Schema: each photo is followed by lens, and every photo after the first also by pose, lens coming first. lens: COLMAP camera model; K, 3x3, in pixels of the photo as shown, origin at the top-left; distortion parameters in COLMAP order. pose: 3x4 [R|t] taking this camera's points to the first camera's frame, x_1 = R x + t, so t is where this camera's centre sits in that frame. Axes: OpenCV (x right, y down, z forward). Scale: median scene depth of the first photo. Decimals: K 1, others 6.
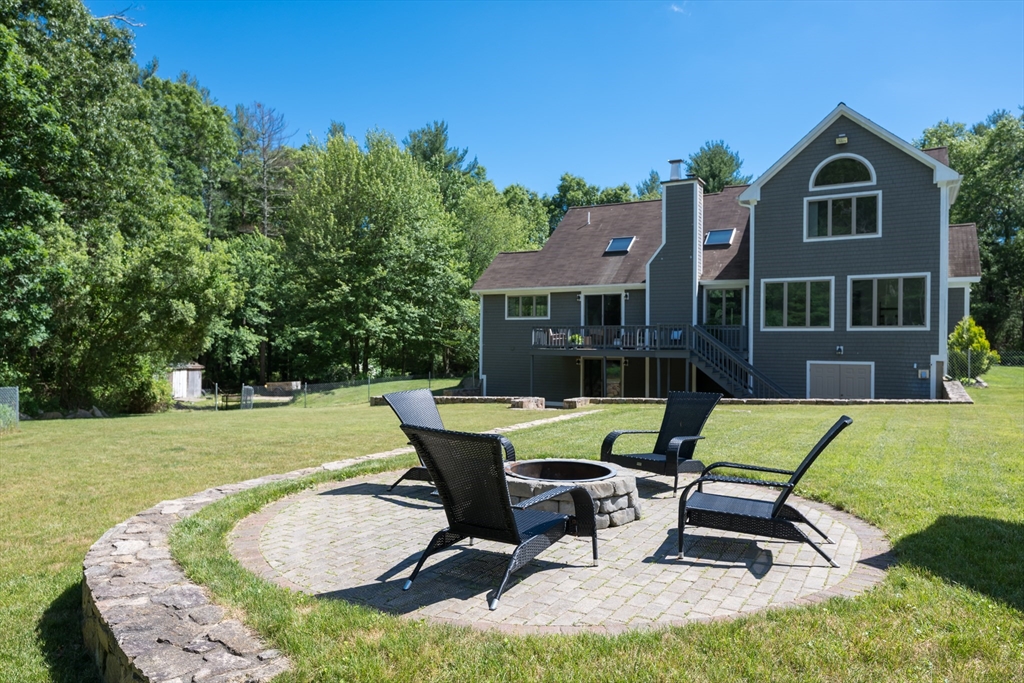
lens RADIAL K [[707.9, 0, 512.0], [0, 707.9, 341.5], [0, 0, 1]] dist [-0.004593, -0.001059]
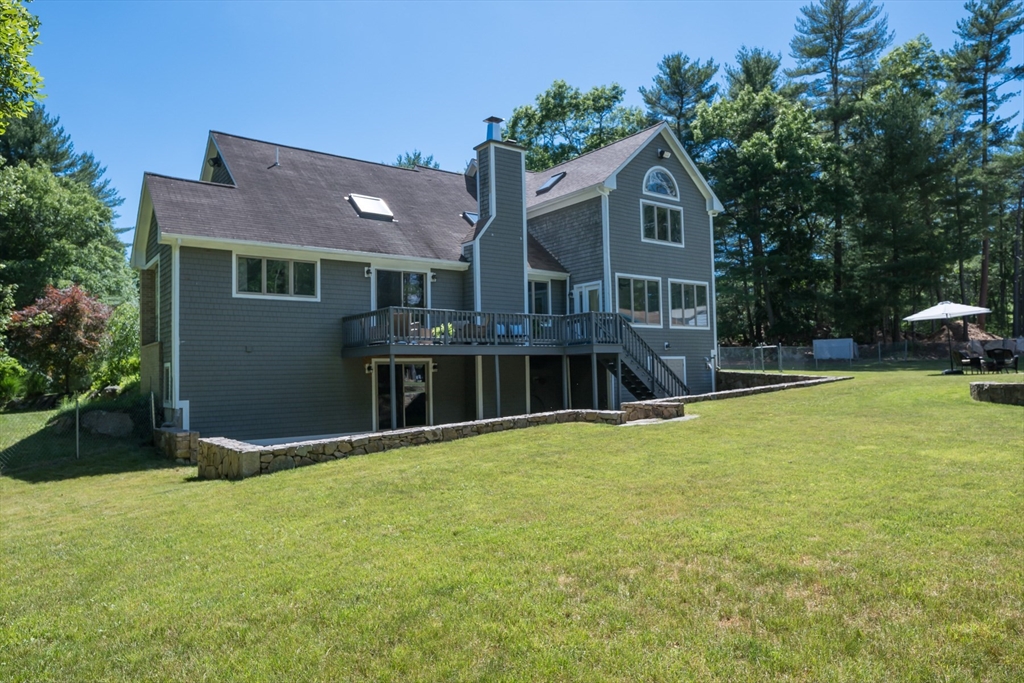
lens RADIAL K [[707.9, 0, 512.0], [0, 707.9, 341.5], [0, 0, 1]] dist [-0.004593, -0.001059]
pose [[0.339949, 0.017245, 0.940286, -0.526912], [0.013044, 0.999649, -0.023049, 0.022357], [-0.940353, 0.020100, 0.339605, 0.705902]]
